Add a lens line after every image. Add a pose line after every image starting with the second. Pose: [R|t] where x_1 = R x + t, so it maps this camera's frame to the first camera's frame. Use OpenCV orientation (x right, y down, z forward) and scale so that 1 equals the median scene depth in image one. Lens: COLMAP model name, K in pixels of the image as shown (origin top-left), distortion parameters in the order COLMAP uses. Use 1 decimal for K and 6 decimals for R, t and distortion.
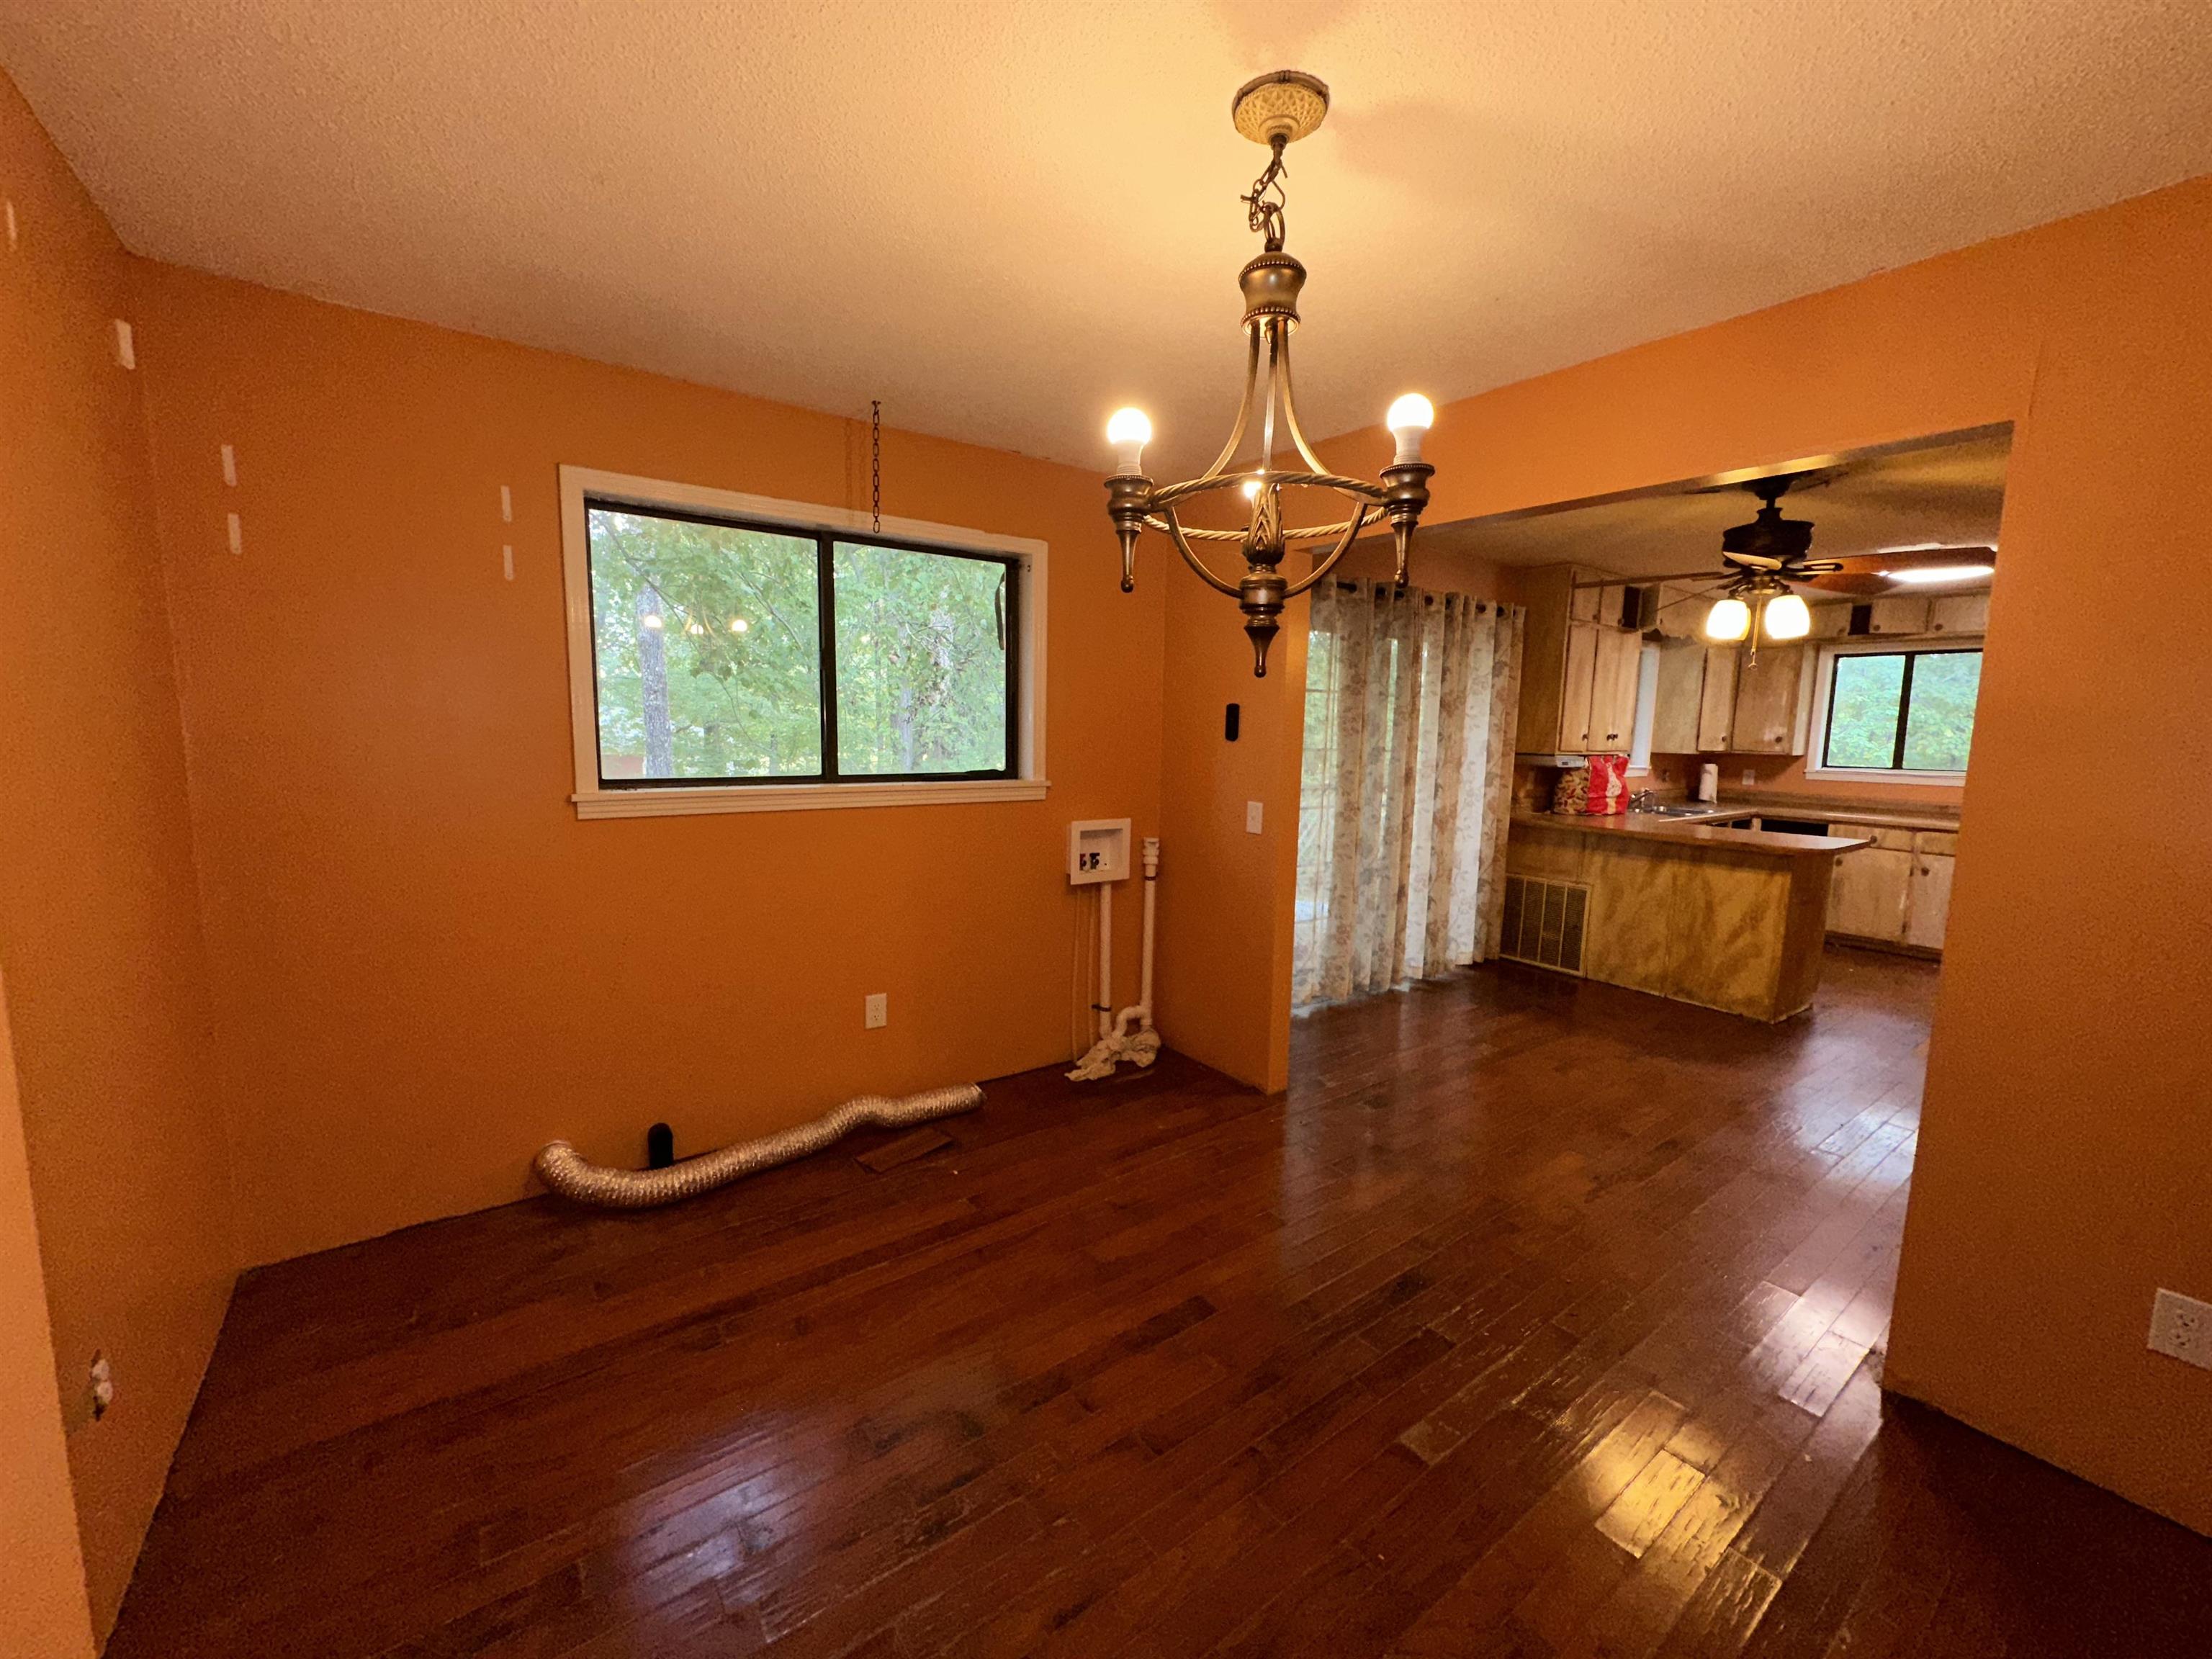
lens RADIAL K [[889.2, 0, 1102.2], [0, 889.2, 828.8], [0, 0, 1]] dist [-0.007383, -0.000321]
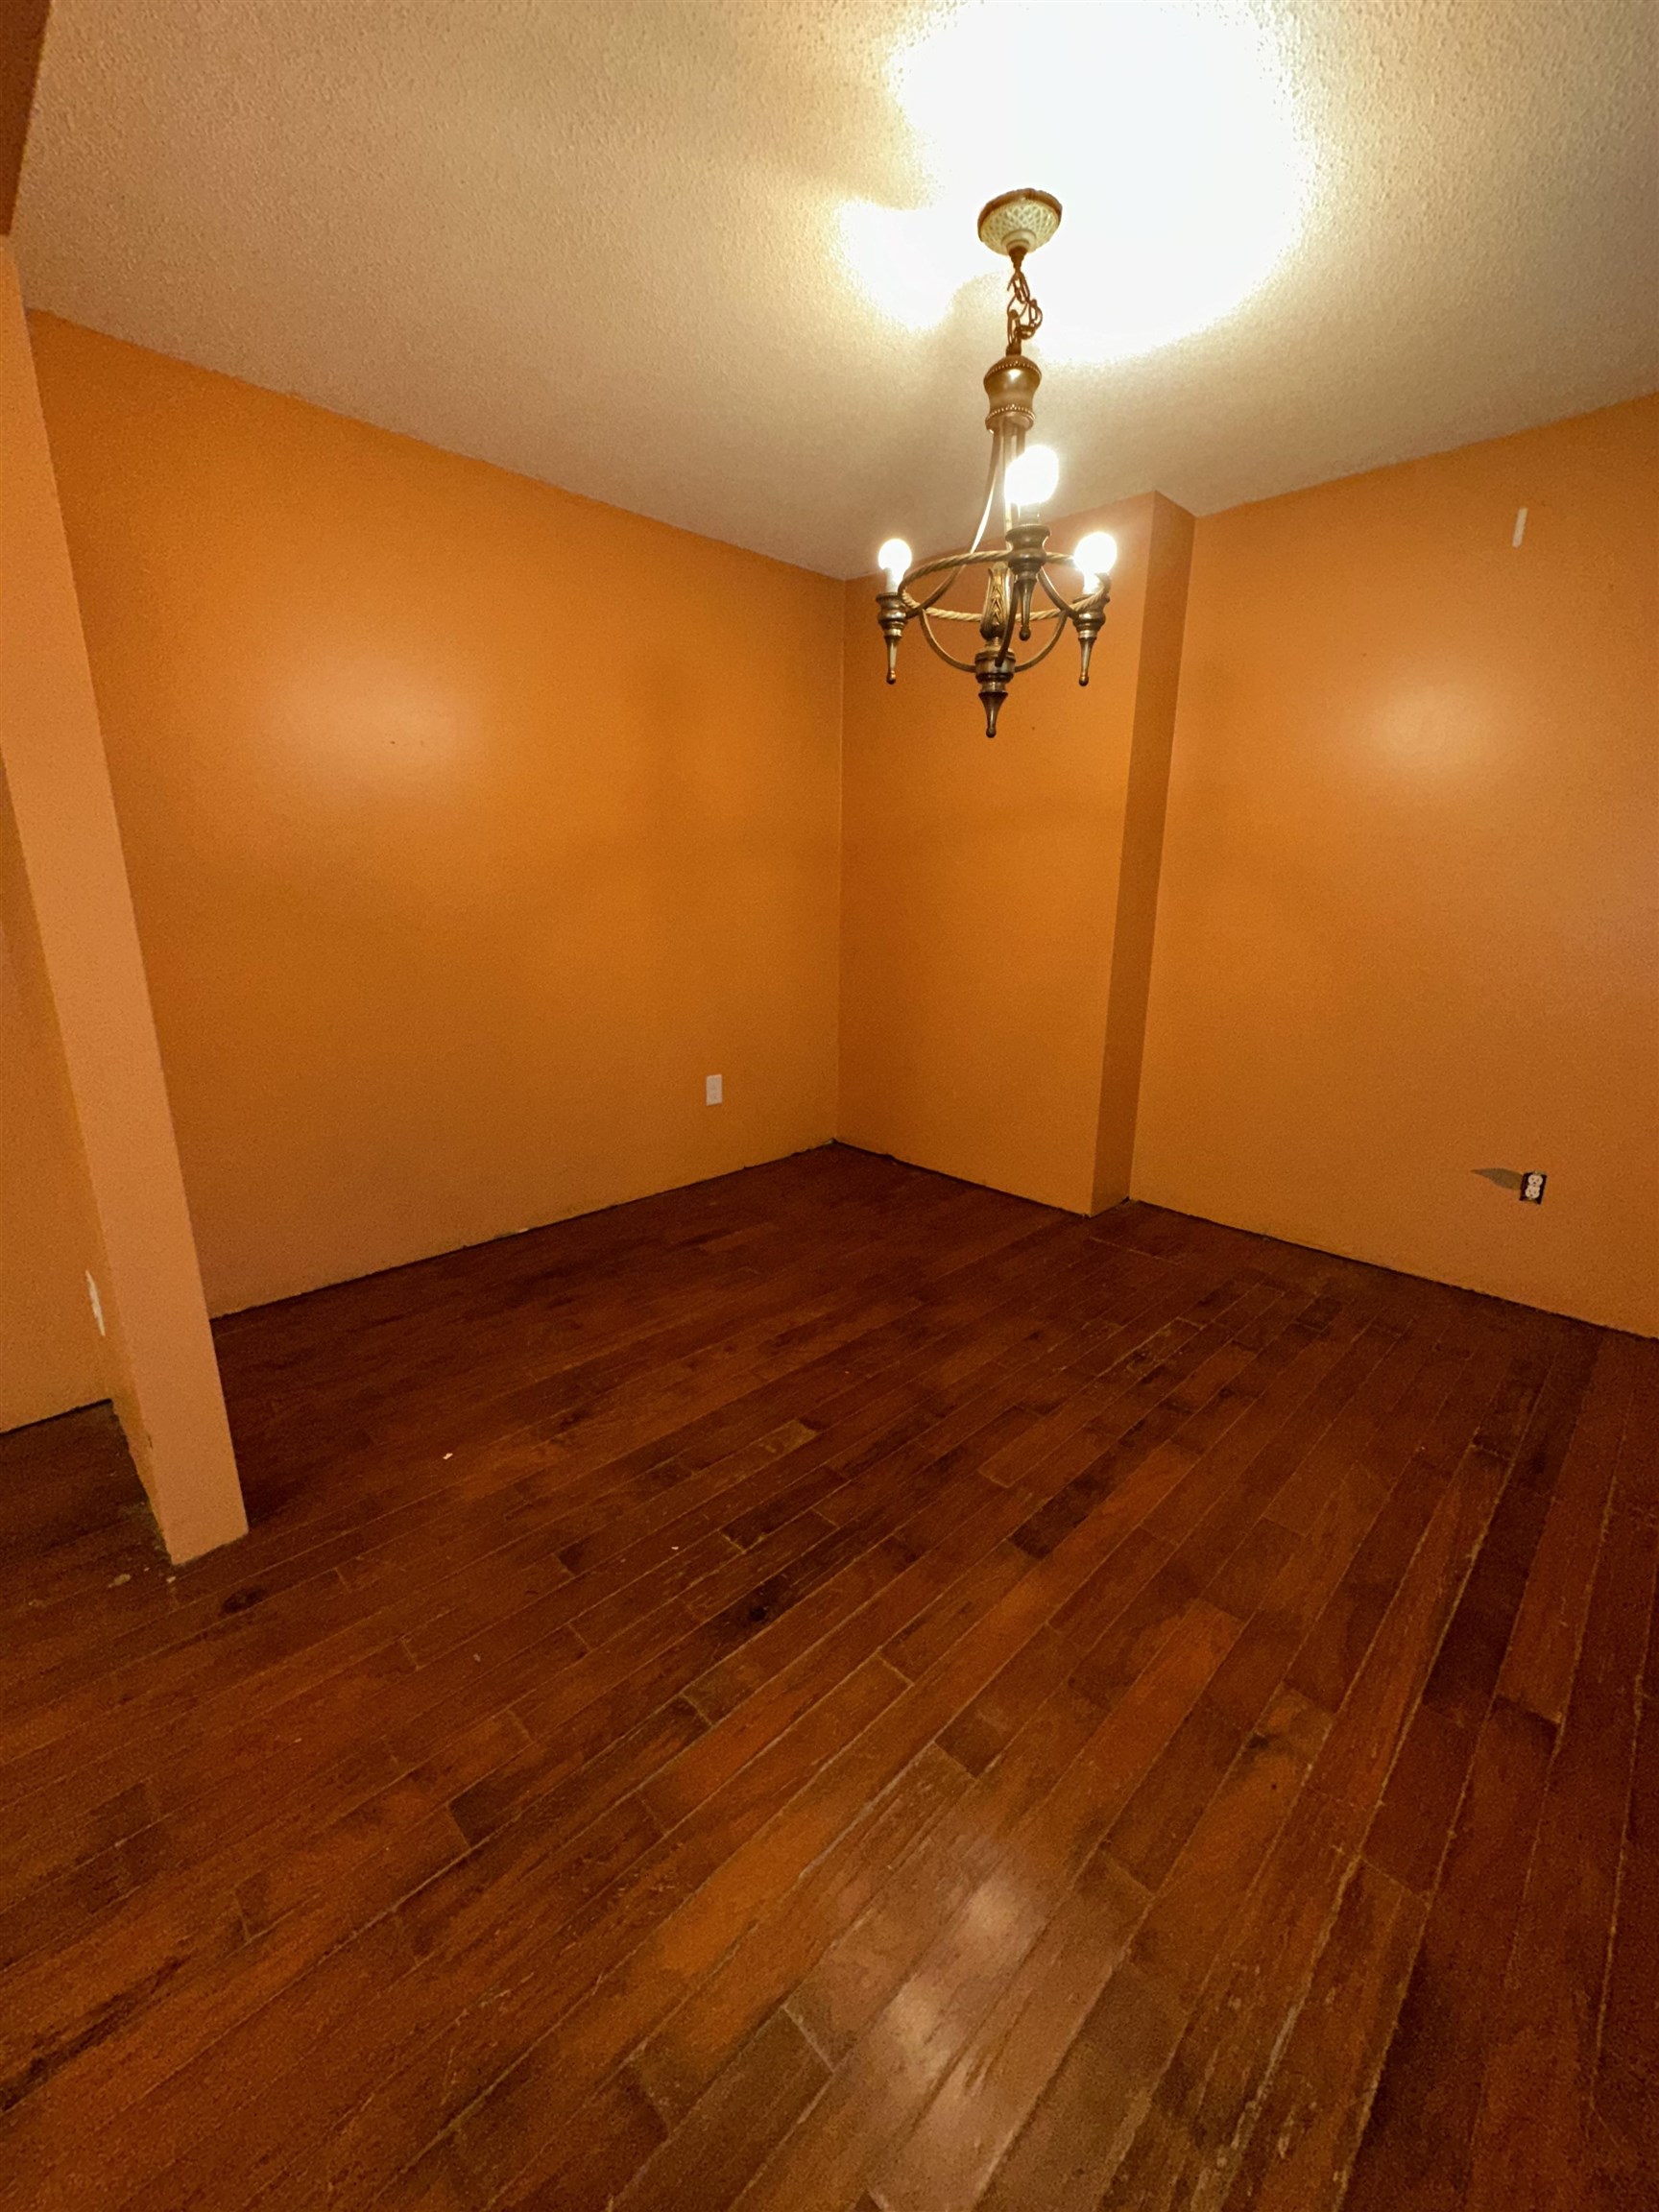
lens RADIAL K [[889.2, 0, 826.2], [0, 889.2, 1105.8], [0, 0, 1]] dist [-0.007383, -0.000321]
pose [[-0.988105, 0.010275, -0.153437, 0.396284], [-0.047188, 0.929369, 0.366123, -0.087927], [0.146361, 0.369008, -0.917830, 1.517261]]
